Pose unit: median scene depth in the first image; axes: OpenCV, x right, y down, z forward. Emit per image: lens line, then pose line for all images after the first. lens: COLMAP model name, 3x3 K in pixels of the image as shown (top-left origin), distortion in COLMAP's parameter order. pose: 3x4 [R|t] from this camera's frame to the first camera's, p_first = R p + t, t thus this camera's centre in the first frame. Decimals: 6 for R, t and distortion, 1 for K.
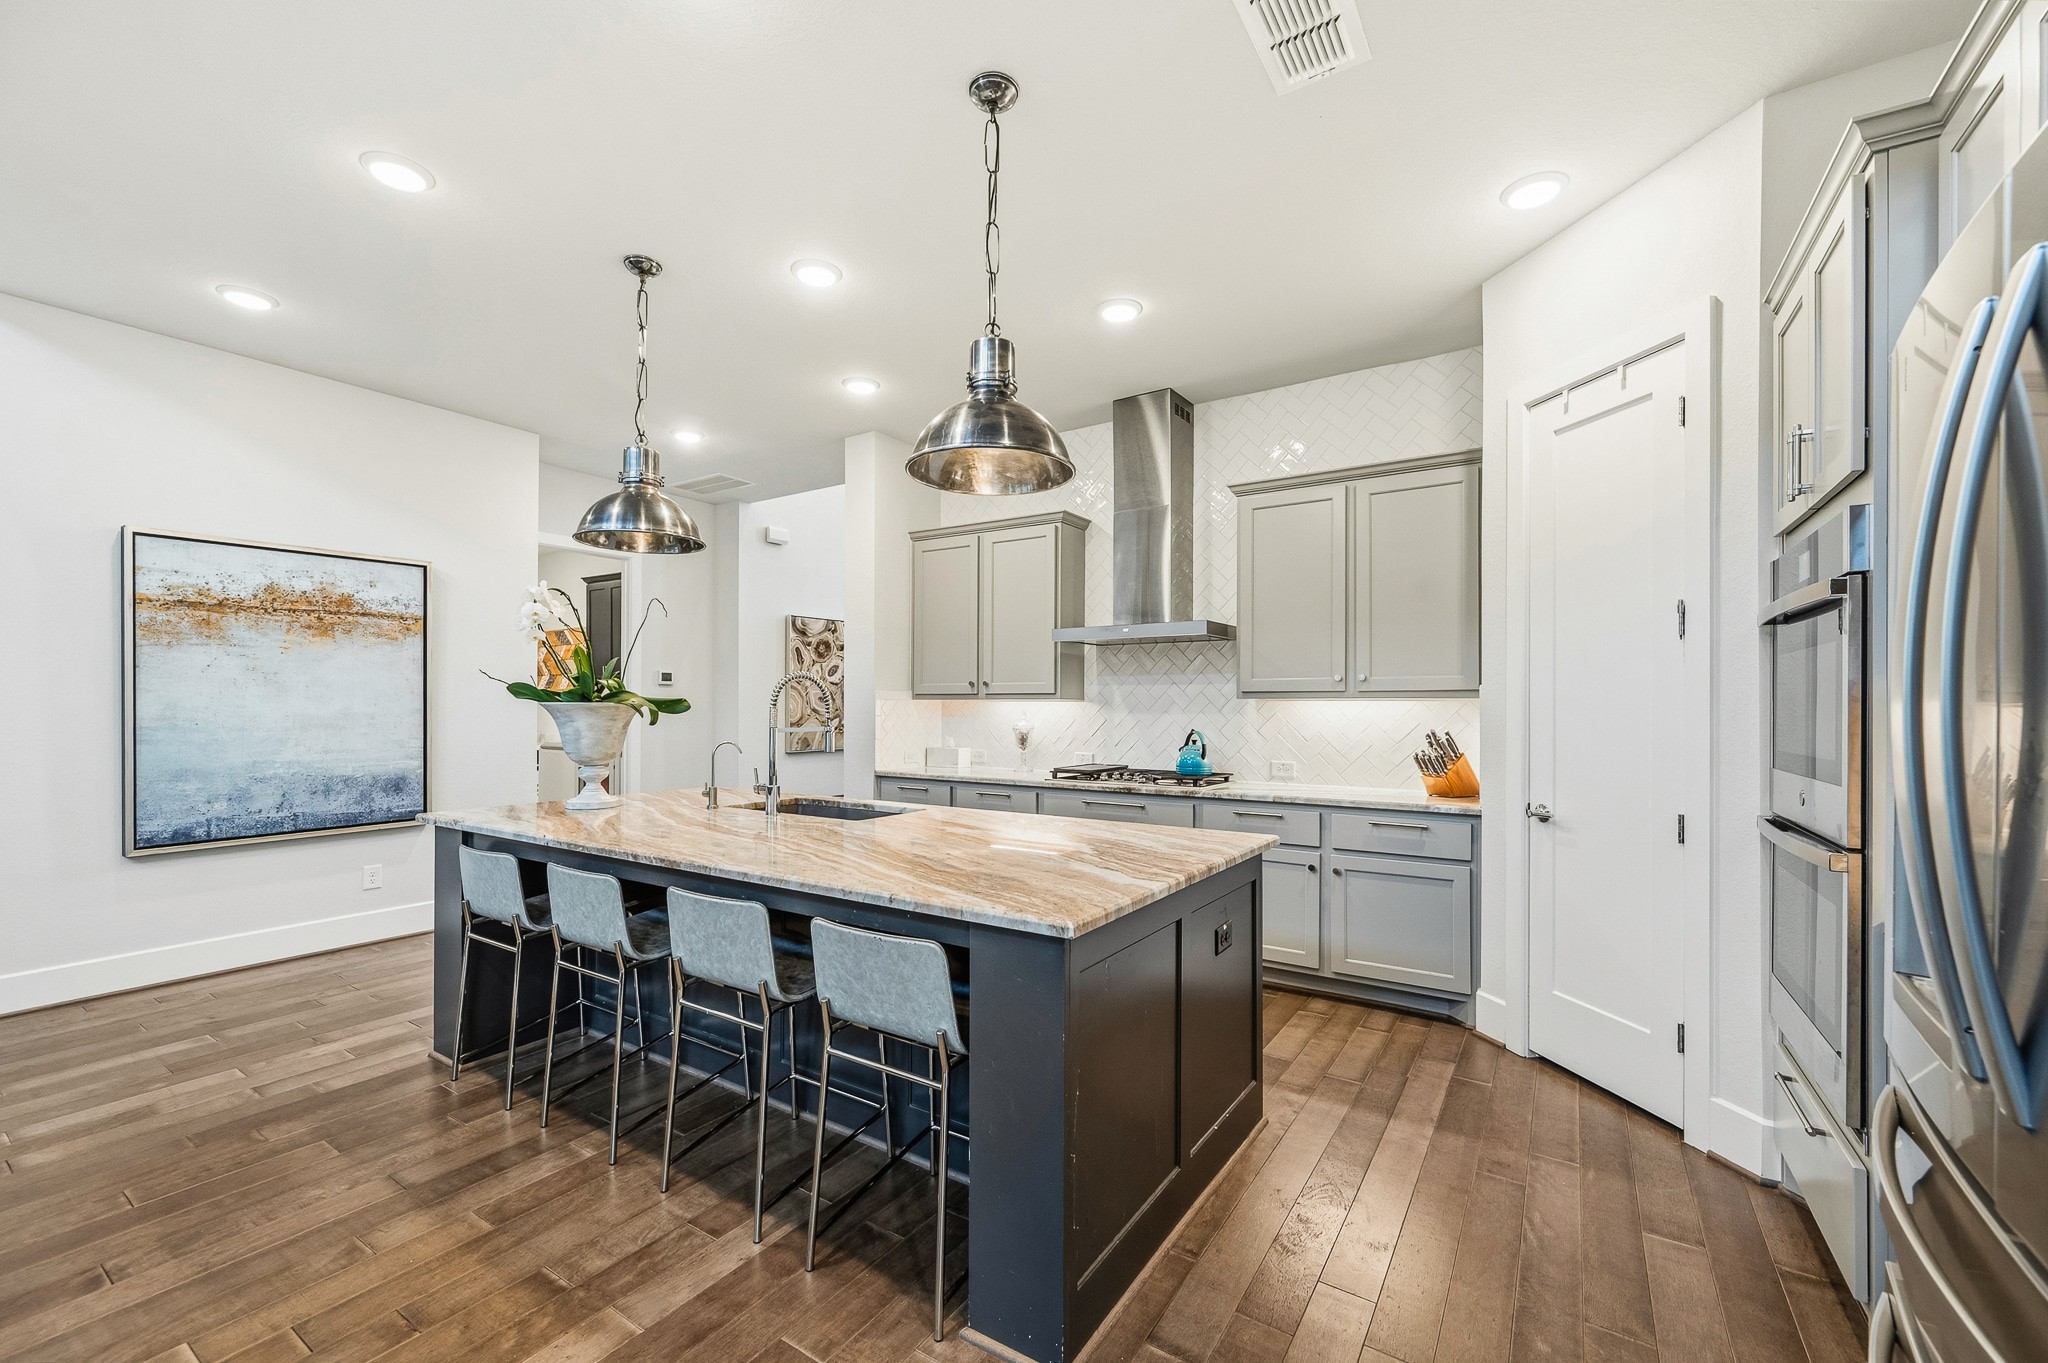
lens RADIAL K [[840.4, 0, 1027.1], [0, 840.4, 700.9], [0, 0, 1]] dist [-0.001633, -0.000269]
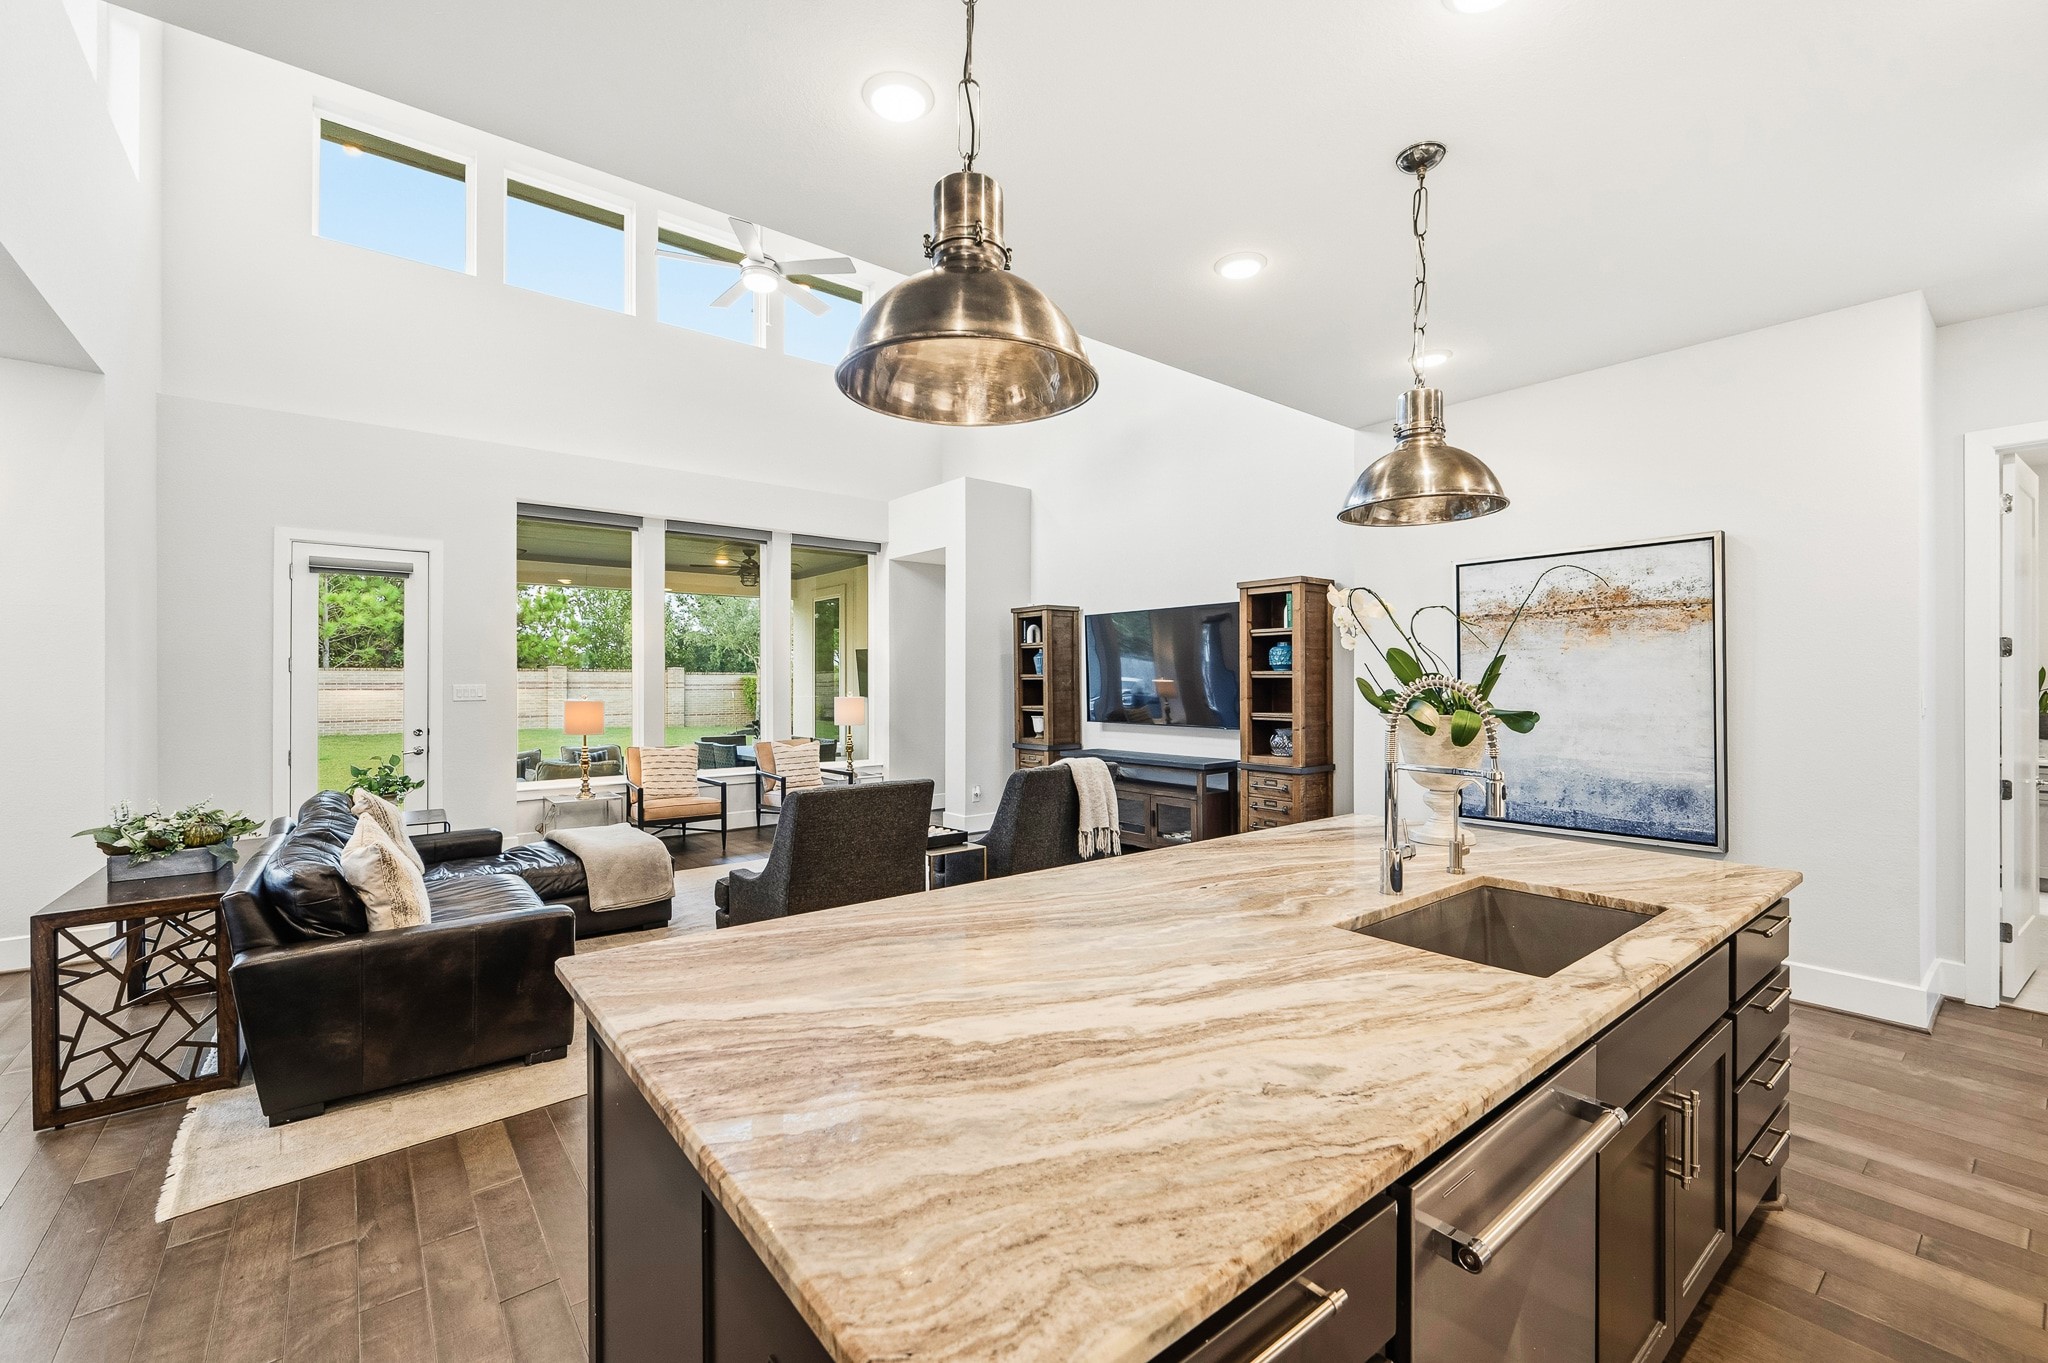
lens RADIAL K [[848.7, 0, 1019.8], [0, 848.7, 683.9], [0, 0, 1]] dist [0.002875, 0.000189]
pose [[-0.316572, 0.003299, -0.948563, 0.324023], [0.005691, 0.999983, 0.001579, -0.025529], [0.948552, -0.004899, -0.316585, 0.706033]]
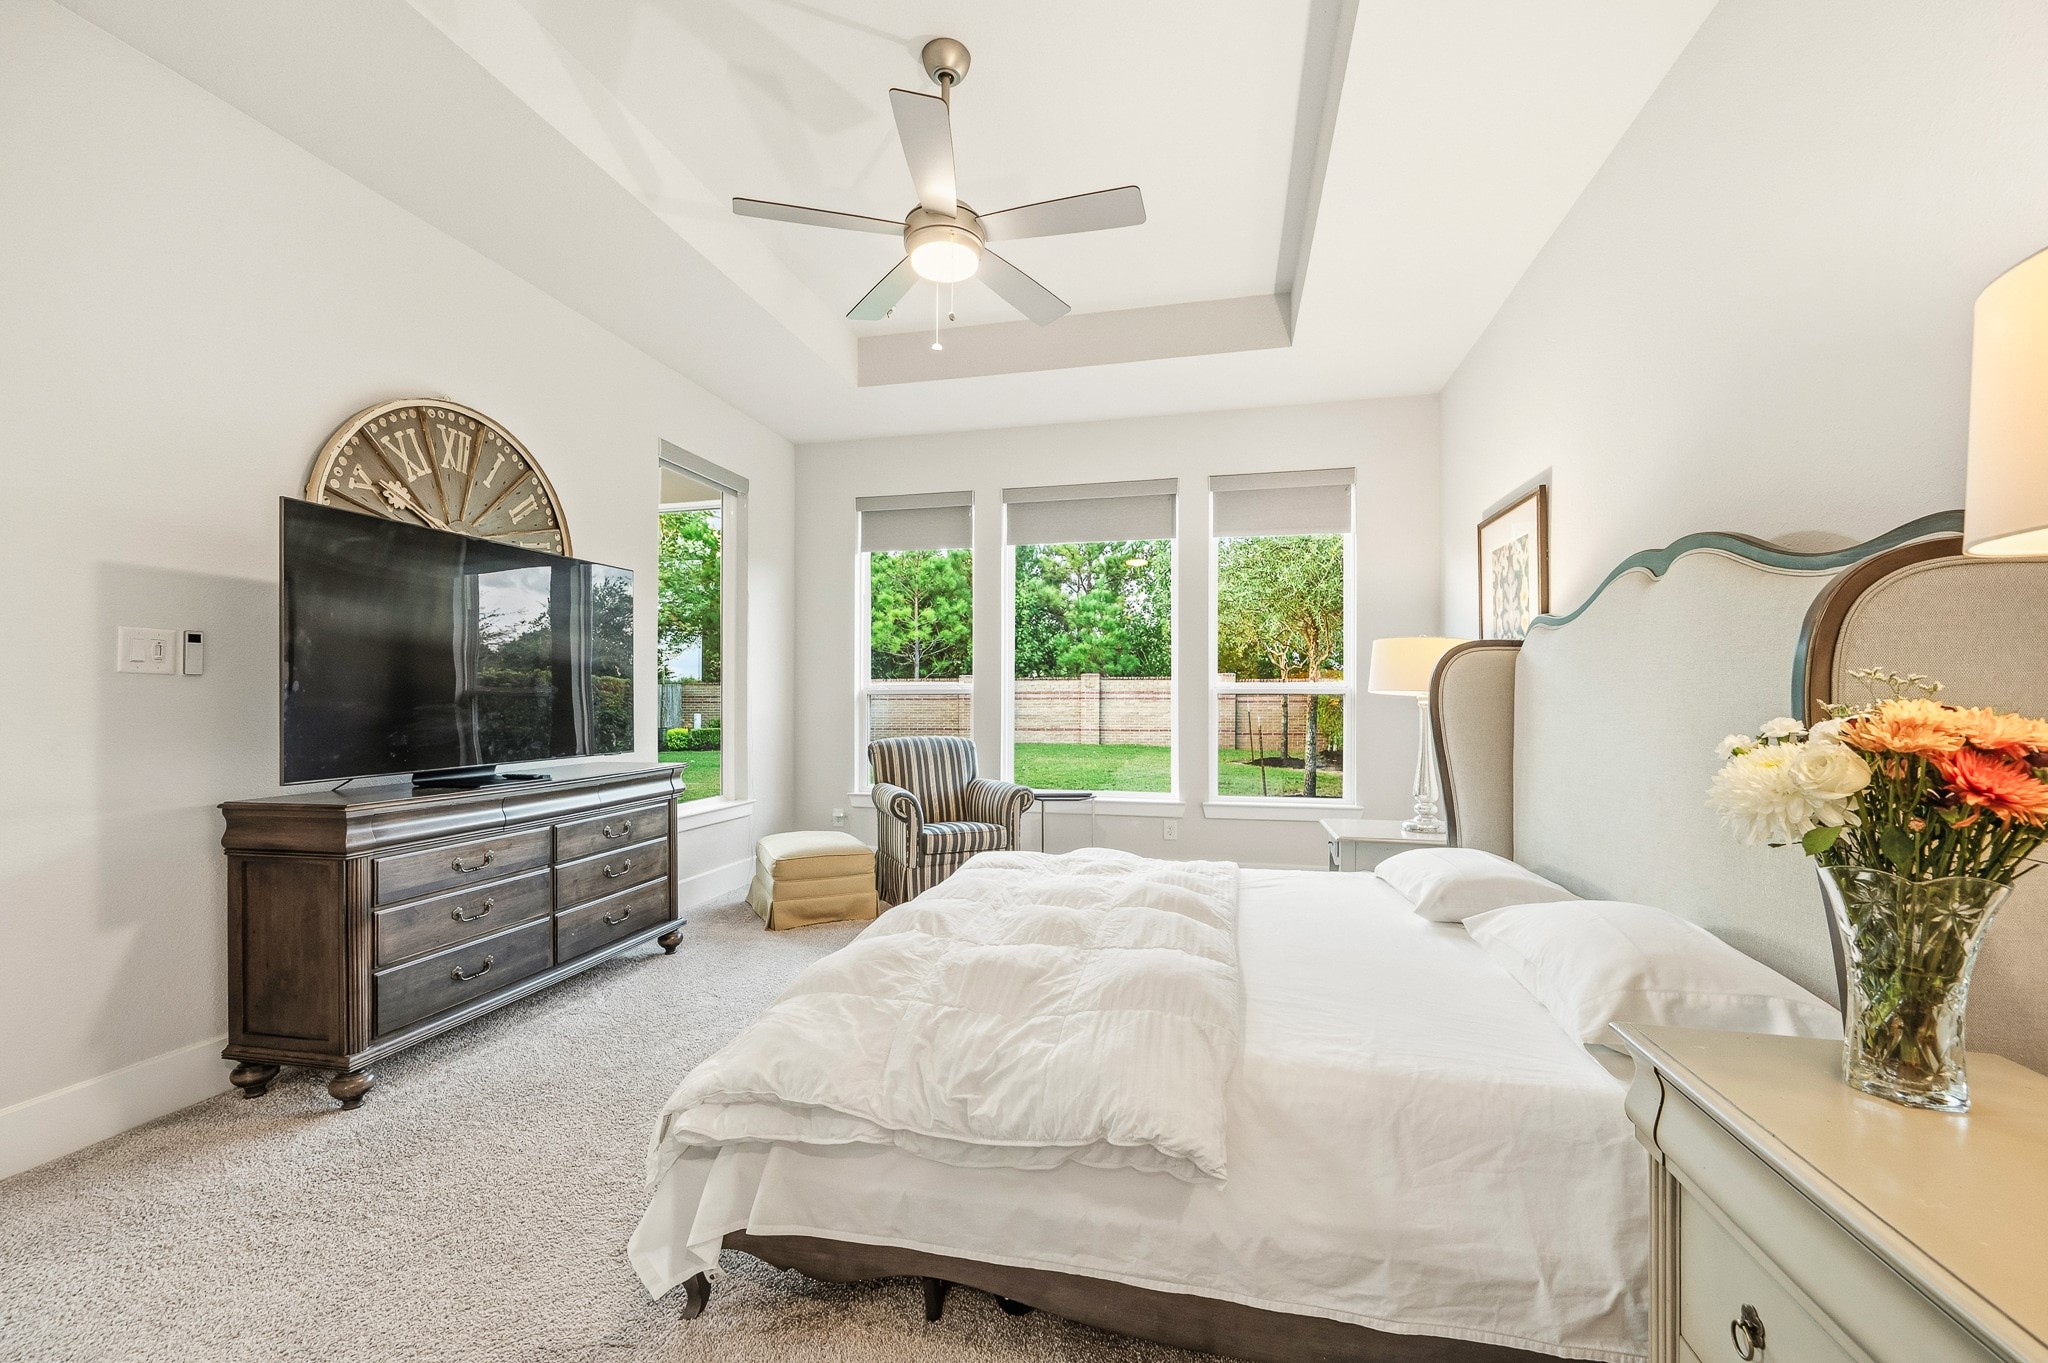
lens RADIAL K [[815.4, 0, 1022.9], [0, 815.4, 692.4], [0, 0, 1]] dist [0.000489, 0.000251]
pose [[-0.942159, -0.006023, -0.335112, -2.190237], [-0.001259, 0.999895, -0.014432, 0.030188], [0.335164, -0.013175, -0.942068, 0.431727]]
